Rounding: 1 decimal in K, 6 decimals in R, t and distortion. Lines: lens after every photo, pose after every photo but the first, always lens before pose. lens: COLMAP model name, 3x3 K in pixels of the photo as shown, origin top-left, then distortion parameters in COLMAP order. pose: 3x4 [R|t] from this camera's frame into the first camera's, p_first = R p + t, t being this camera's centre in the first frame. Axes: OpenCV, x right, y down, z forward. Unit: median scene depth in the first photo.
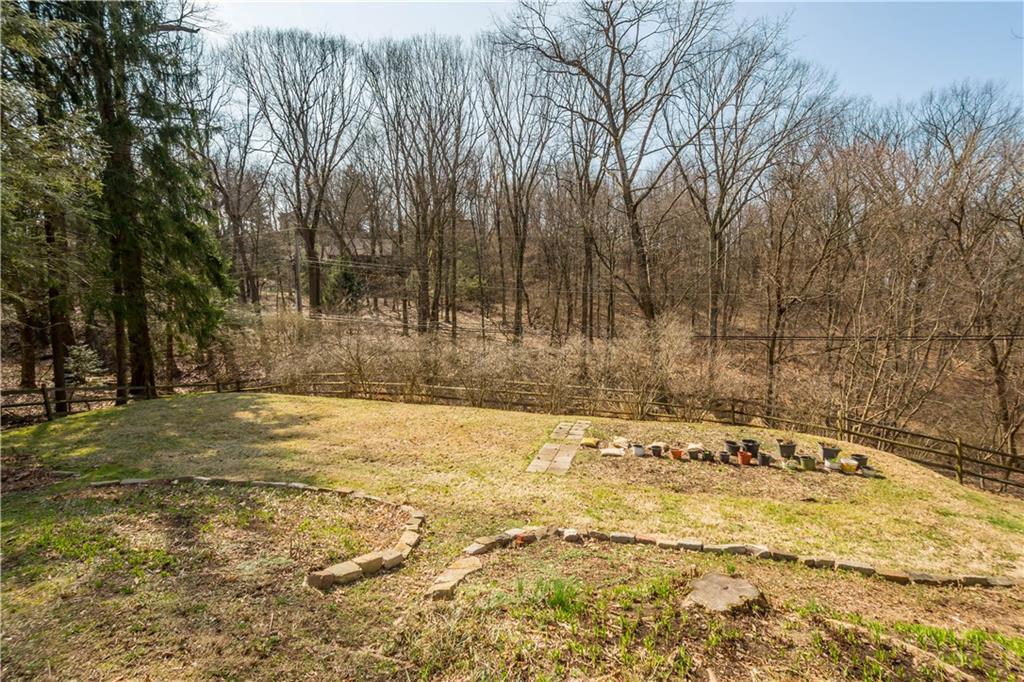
lens RADIAL K [[443.9, 0, 515.5], [0, 443.9, 344.3], [0, 0, 1]] dist [0.004875, -0.000243]
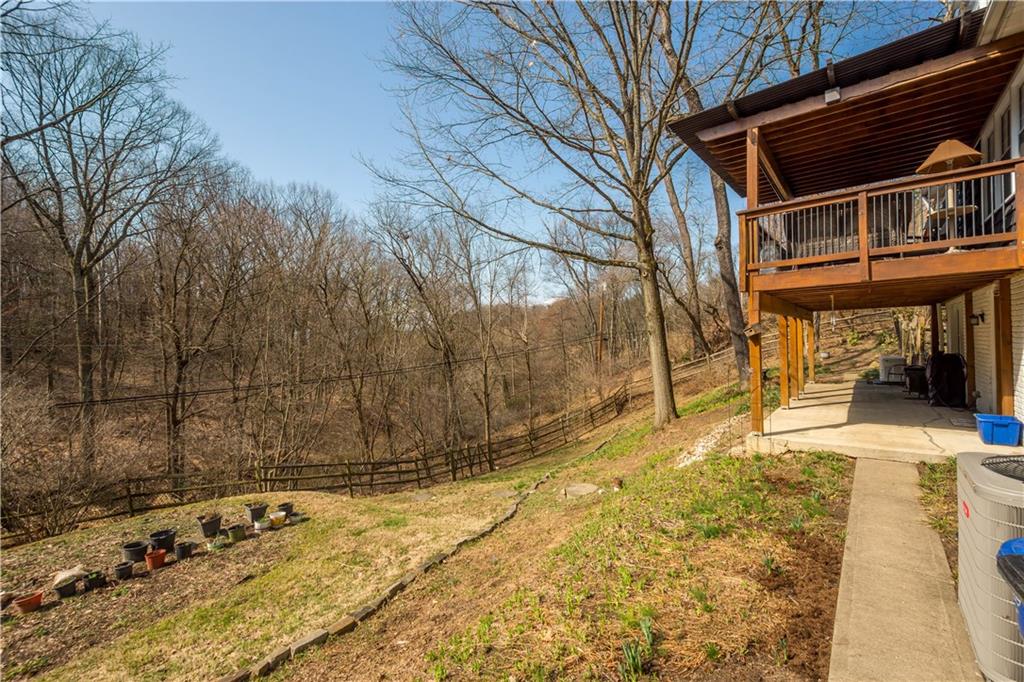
lens RADIAL K [[443.9, 0, 515.5], [0, 443.9, 344.3], [0, 0, 1]] dist [0.004875, -0.000243]
pose [[0.374606, -0.005836, 0.927166, 0.036495], [0.110702, 0.993109, -0.038476, -0.009255], [-0.920552, 0.117053, 0.372670, 0.093643]]
